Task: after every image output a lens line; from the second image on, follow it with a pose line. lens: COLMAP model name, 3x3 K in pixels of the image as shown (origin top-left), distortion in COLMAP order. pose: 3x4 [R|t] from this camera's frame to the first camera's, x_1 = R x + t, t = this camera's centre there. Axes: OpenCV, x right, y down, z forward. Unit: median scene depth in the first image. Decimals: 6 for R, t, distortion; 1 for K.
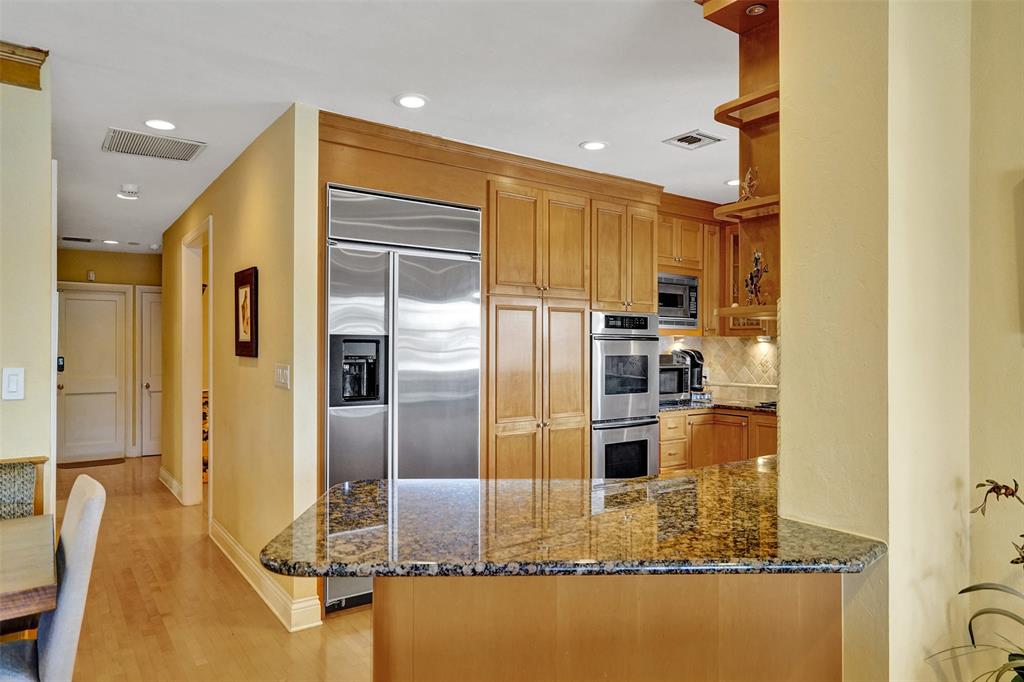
lens RADIAL K [[640.5, 0, 511.0], [0, 640.5, 343.2], [0, 0, 1]] dist [-0.024040, 0.005765]
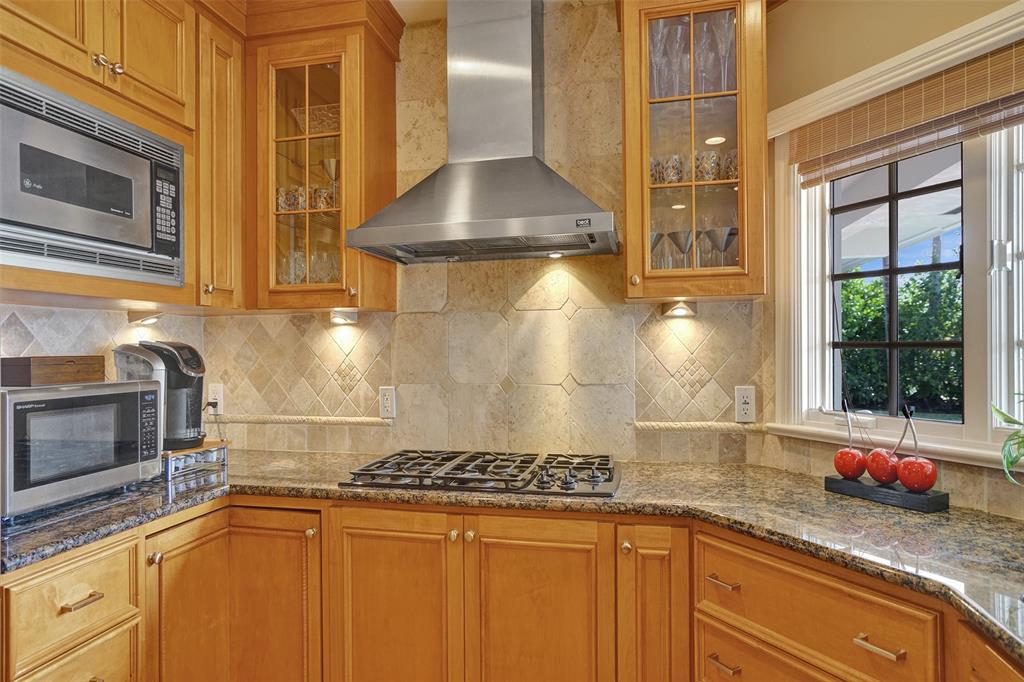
lens RADIAL K [[587.5, 0, 501.7], [0, 587.5, 348.4], [0, 0, 1]] dist [-0.020021, 0.008008]
pose [[0.755790, -0.011160, 0.654718, 0.248645], [0.008841, 0.999938, 0.006837, 0.016564], [-0.654754, 0.000621, 0.755842, 0.735275]]
